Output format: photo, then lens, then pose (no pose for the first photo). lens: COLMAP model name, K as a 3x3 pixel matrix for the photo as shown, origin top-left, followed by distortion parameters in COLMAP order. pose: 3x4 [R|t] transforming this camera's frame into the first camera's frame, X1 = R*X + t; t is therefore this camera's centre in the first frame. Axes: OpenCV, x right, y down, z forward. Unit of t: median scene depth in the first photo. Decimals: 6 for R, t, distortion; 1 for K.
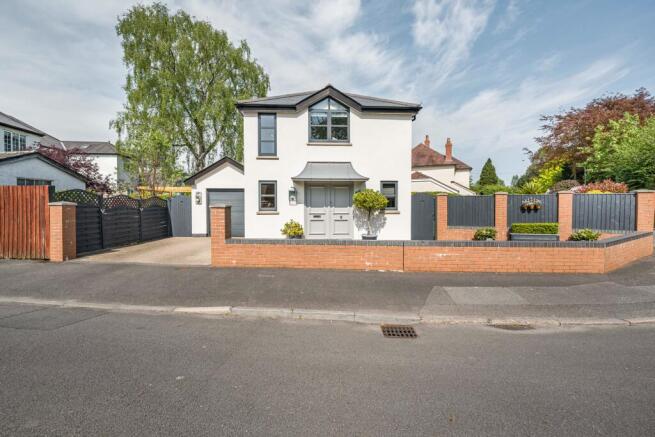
lens RADIAL K [[266.7, 0, 327.5], [0, 266.7, 218.5], [0, 0, 1]] dist [-0.014497, -0.000268]
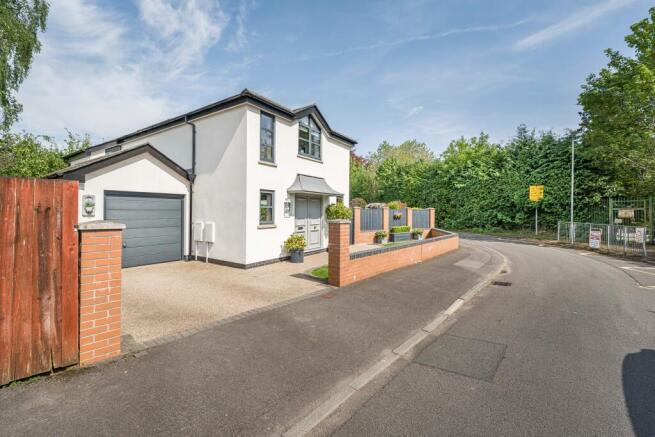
lens RADIAL K [[273.2, 0, 327.5], [0, 273.2, 218.5], [0, 0, 1]] dist [0.029689, -0.000002]
pose [[0.620203, -0.017394, 0.784248, -0.804477], [0.034628, 0.999387, -0.005219, -0.036763], [-0.783676, 0.030394, 0.620425, 0.286046]]
